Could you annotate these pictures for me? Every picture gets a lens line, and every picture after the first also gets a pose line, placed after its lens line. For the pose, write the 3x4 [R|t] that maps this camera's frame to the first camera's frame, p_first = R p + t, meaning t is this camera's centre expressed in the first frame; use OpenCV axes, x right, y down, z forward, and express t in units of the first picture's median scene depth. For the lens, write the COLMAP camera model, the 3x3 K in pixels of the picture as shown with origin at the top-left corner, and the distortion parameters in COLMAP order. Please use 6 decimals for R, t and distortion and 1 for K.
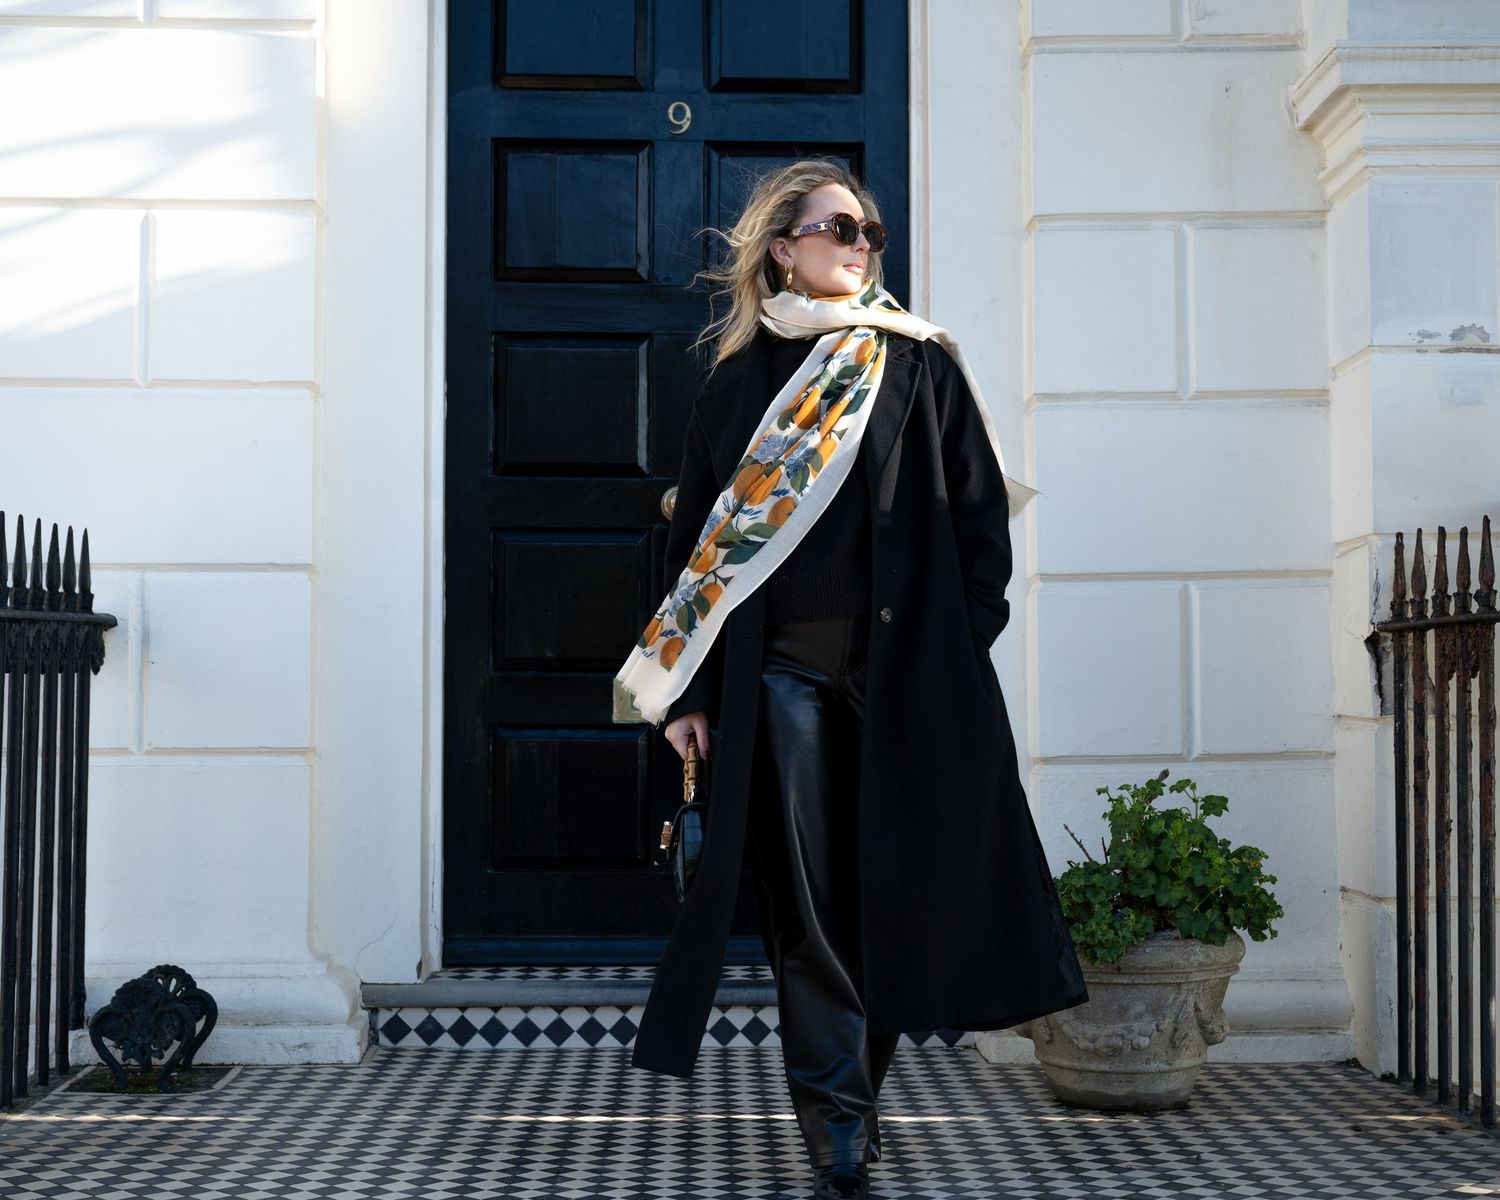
lens RADIAL K [[2307.8, 0, 760.3], [0, 2307.8, 593.1], [0, 0, 1]] dist [-0.018287, 0.000000]
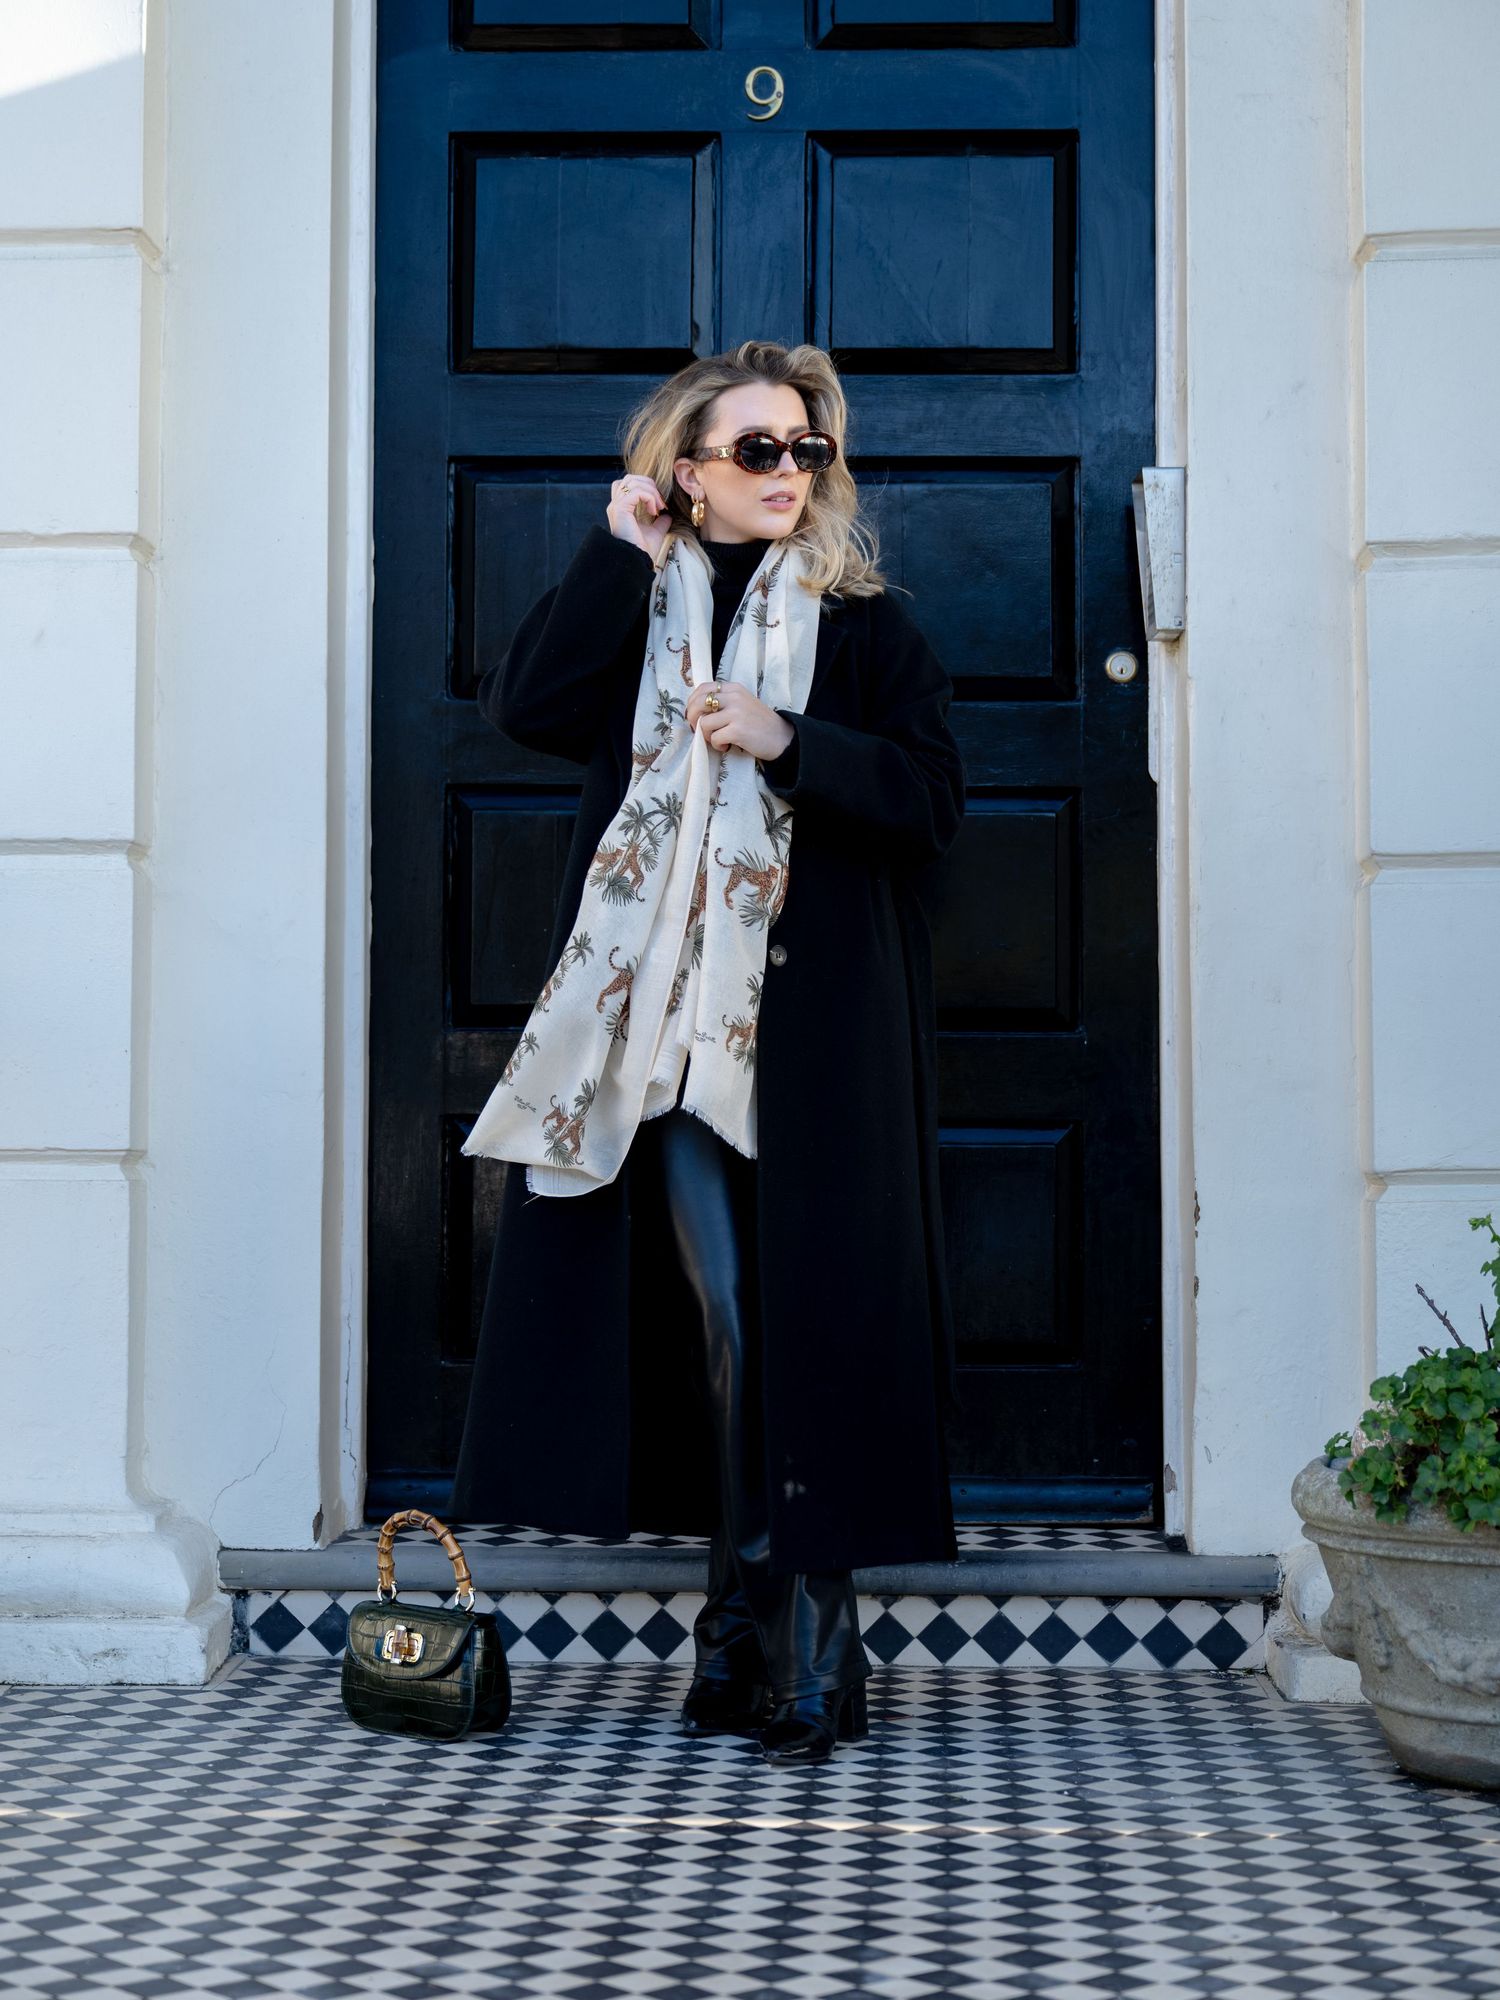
lens RADIAL K [[3345.3, 0, 751.4], [0, 3345.3, 986.6], [0, 0, 1]] dist [-0.012231, 0.000000]
pose [[0.996815, -0.001017, -0.079747, 0.031798], [0.001014, 0.999999, -0.000074, 0.024902], [0.079747, -0.000007, 0.996815, 0.153317]]
